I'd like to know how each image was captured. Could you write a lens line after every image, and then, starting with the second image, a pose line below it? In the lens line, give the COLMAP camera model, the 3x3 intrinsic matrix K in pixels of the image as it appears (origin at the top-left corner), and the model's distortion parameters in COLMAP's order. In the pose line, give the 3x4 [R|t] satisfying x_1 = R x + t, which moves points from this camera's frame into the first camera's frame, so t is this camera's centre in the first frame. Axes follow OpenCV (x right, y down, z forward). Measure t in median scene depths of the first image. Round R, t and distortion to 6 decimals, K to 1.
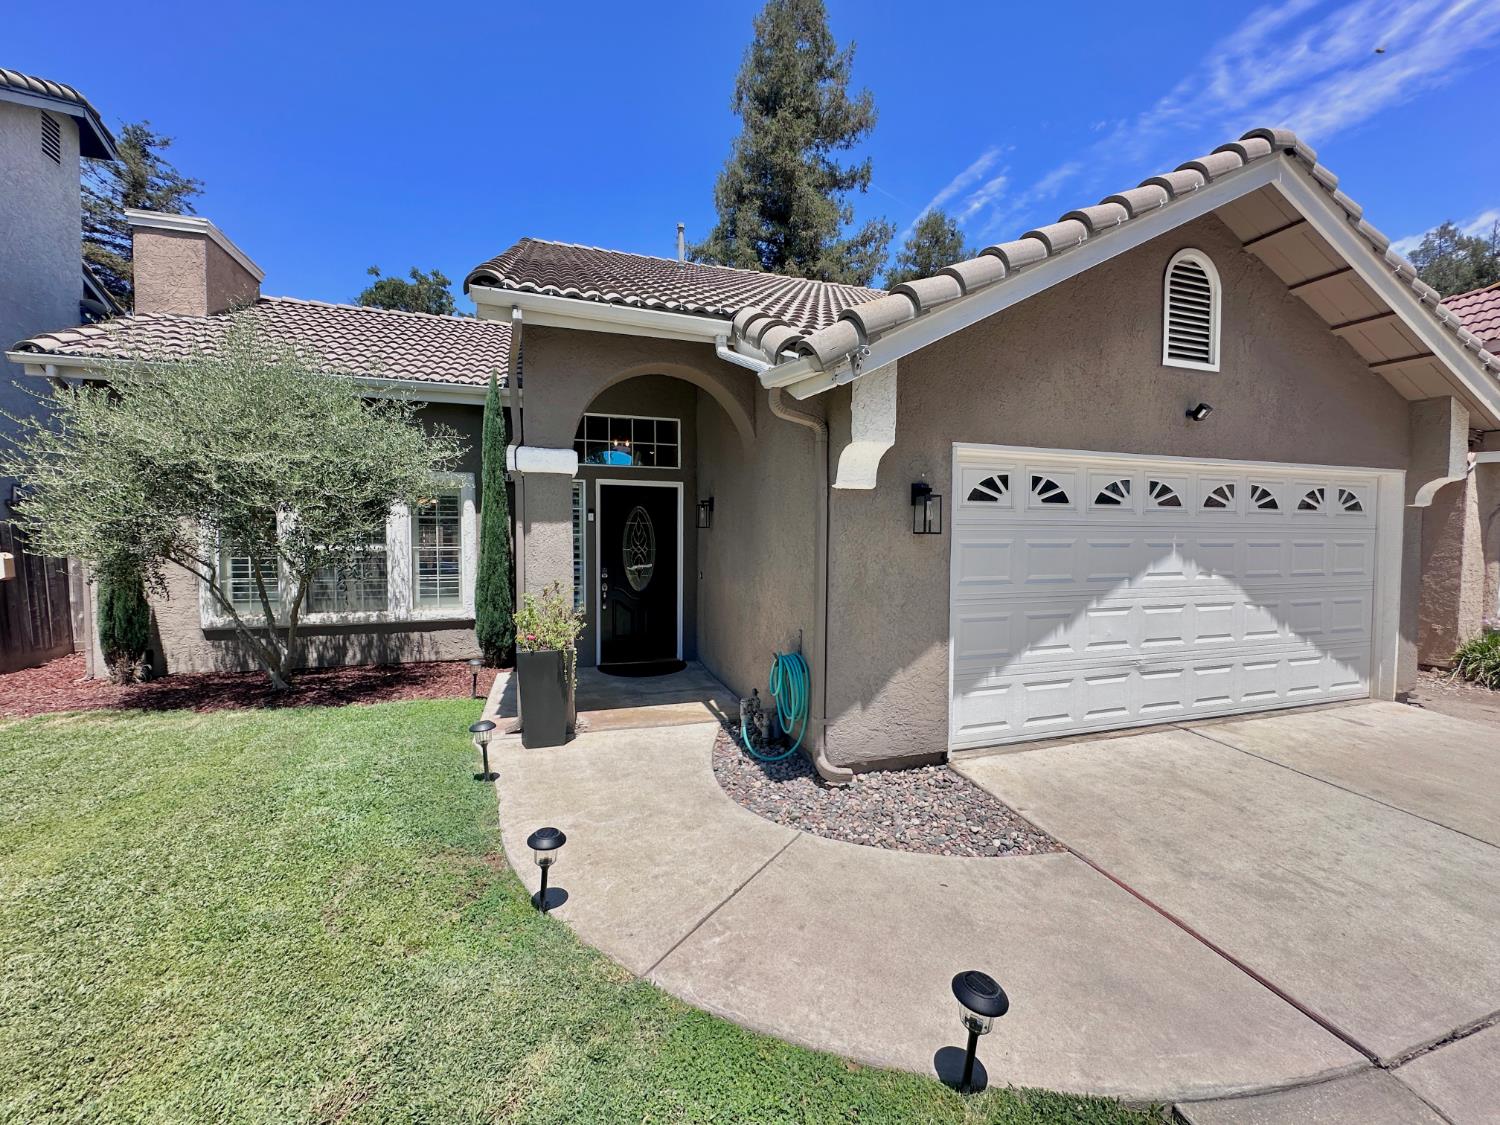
lens RADIAL K [[600.1, 0, 743.8], [0, 600.1, 553.7], [0, 0, 1]] dist [-0.005979, 0.001505]
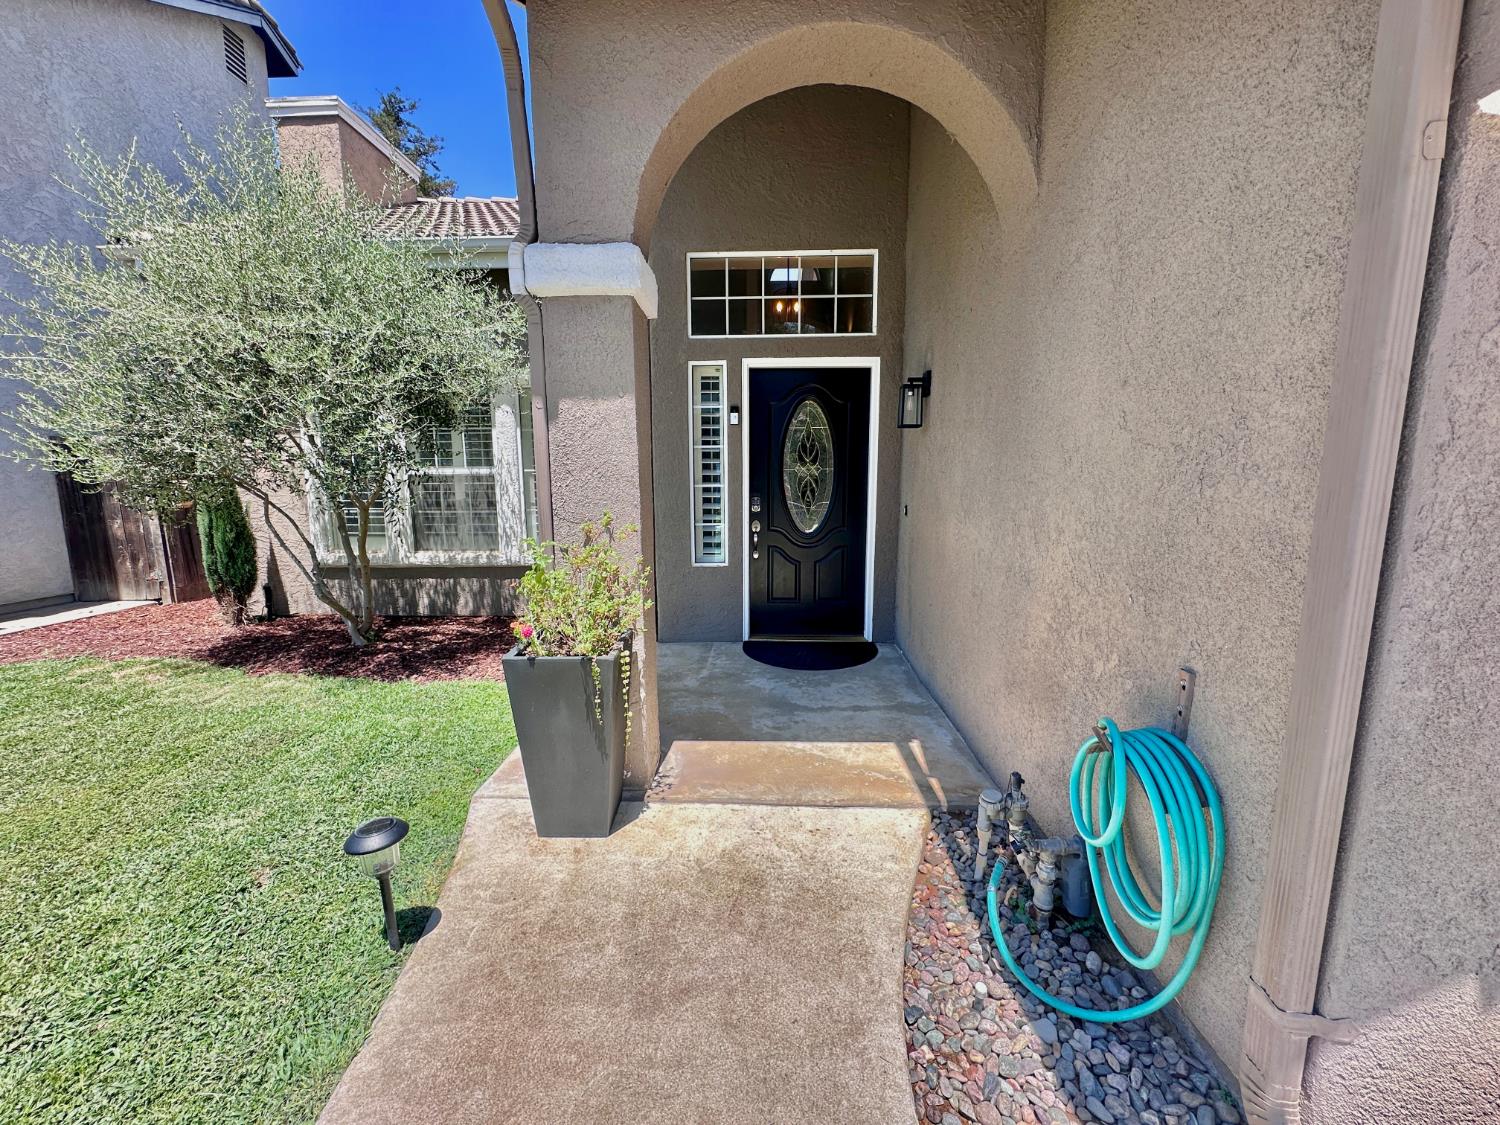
lens RADIAL K [[600.1, 0, 749.1], [0, 600.1, 563.2], [0, 0, 1]] dist [-0.005979, 0.001505]
pose [[0.943122, 0.039813, -0.330055, -0.017563], [-0.000325, 0.992913, 0.118842, 0.017715], [0.332447, -0.111975, 0.936451, 0.373612]]
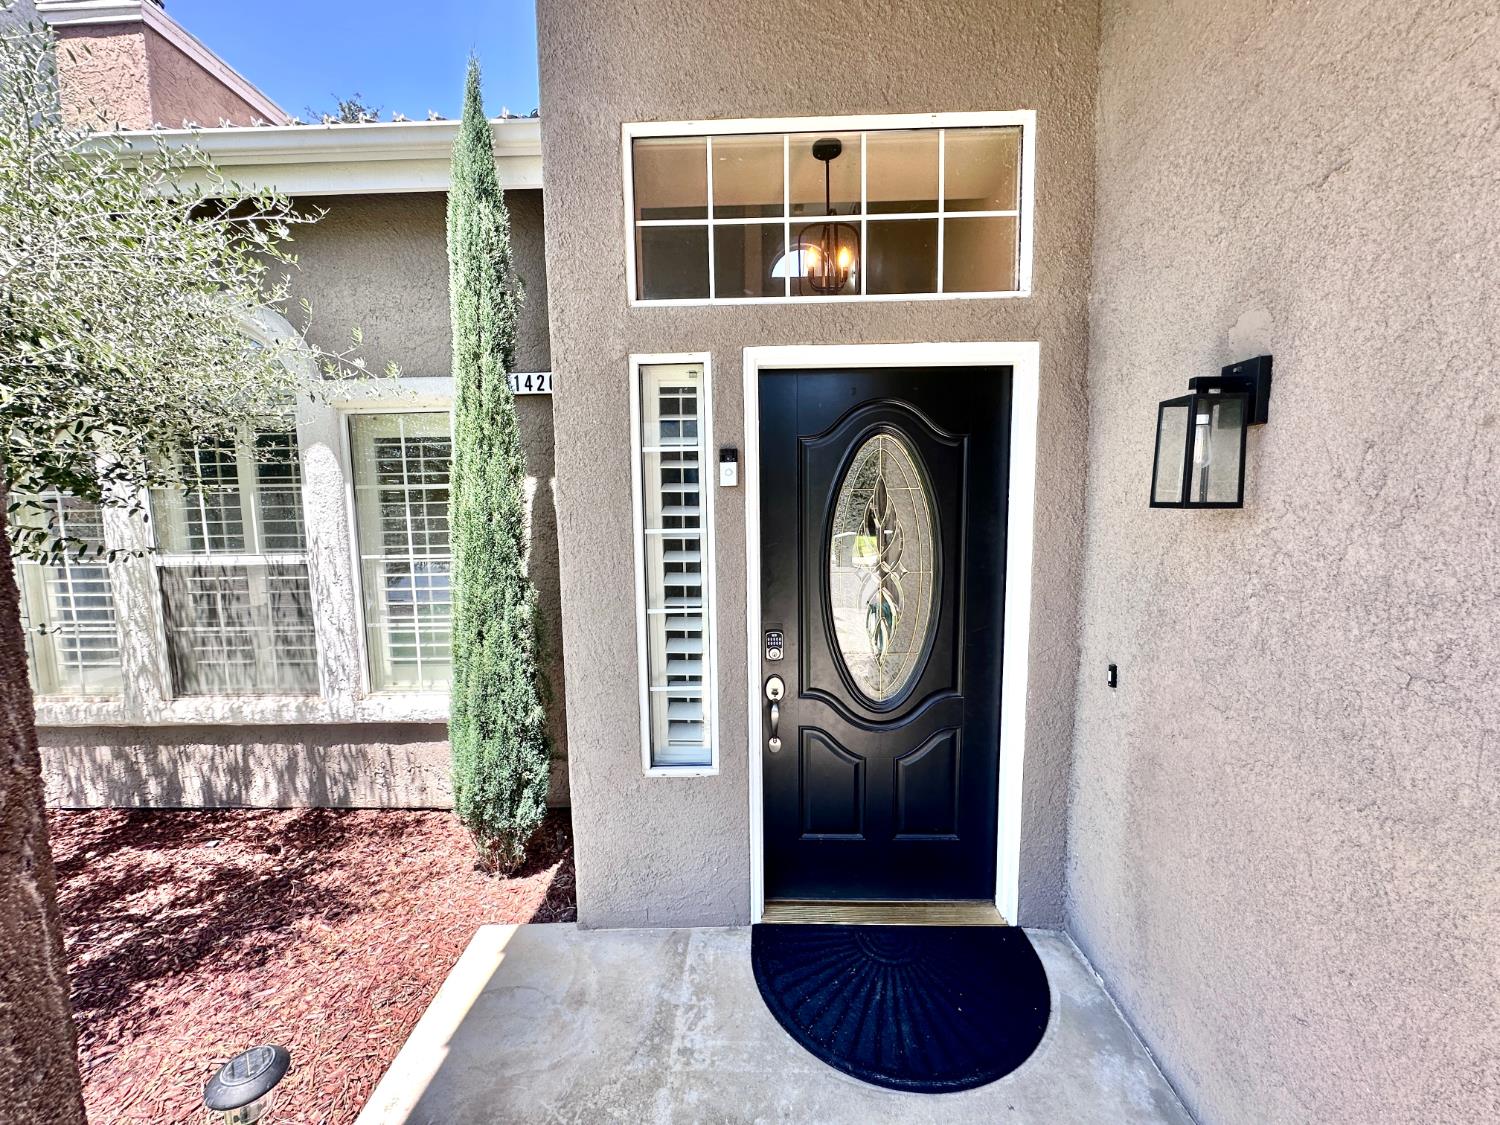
lens RADIAL K [[600.1, 0, 755.1], [0, 600.1, 571.9], [0, 0, 1]] dist [-0.005979, 0.001505]
pose [[0.950052, 0.018197, -0.311559, -0.143627], [0.011488, 0.995583, 0.093180, -0.038841], [0.311879, -0.092105, 0.945647, 0.702597]]
